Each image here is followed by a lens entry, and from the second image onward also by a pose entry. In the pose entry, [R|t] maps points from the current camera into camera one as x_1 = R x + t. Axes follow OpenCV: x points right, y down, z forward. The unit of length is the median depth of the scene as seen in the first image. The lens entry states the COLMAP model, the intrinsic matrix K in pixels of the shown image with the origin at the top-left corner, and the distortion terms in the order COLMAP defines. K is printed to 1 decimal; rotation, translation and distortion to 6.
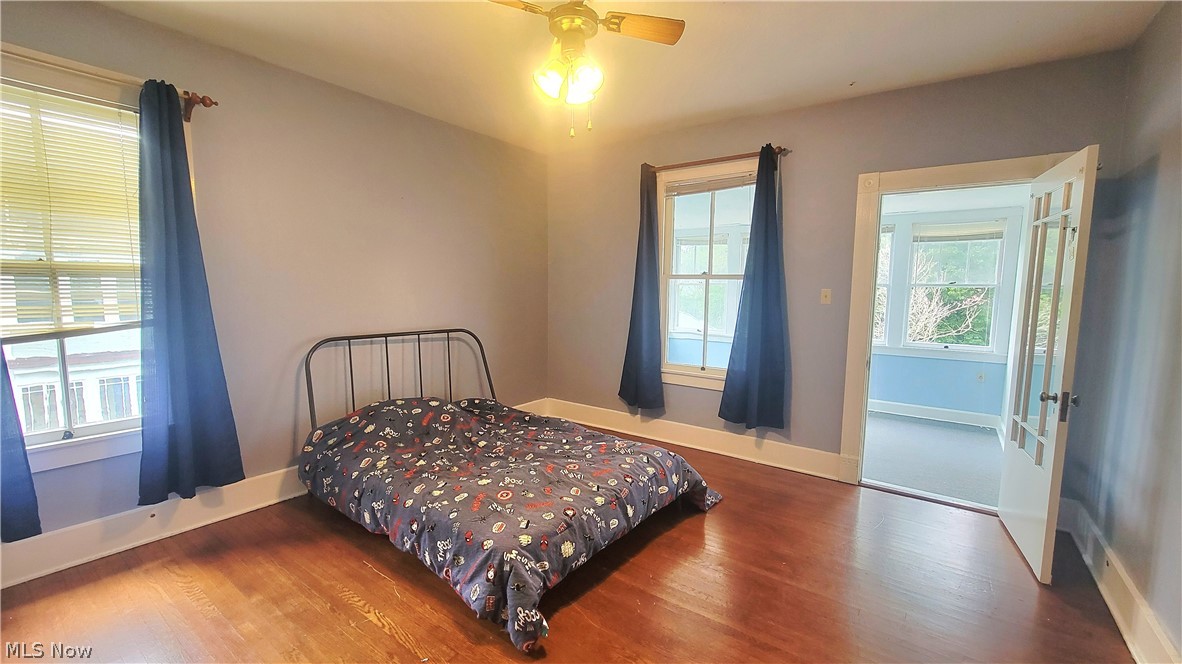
lens RADIAL K [[488.7, 0, 591.0], [0, 488.7, 332.0], [0, 0, 1]] dist [0.017293, -0.000032]
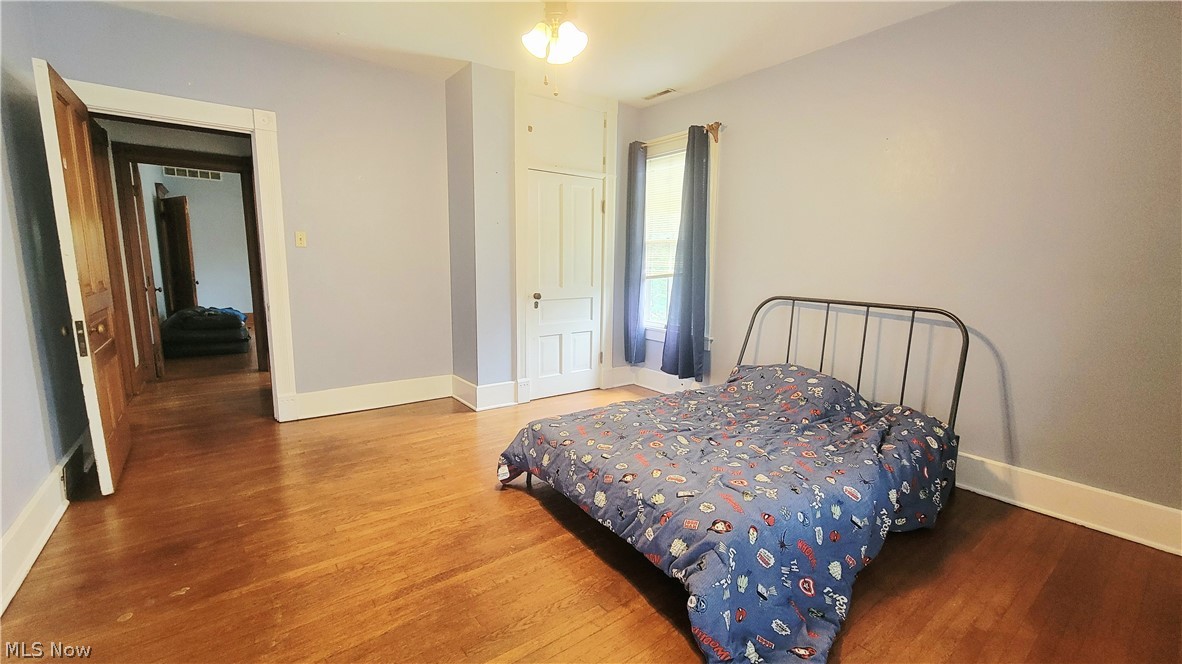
lens RADIAL K [[488.7, 0, 591.0], [0, 488.7, 332.0], [0, 0, 1]] dist [0.017293, -0.000032]
pose [[-0.282305, 0.119068, -0.951907, 0.727245], [-0.114623, 0.980973, 0.156697, -0.037022], [0.952452, 0.153347, -0.263286, 0.998751]]
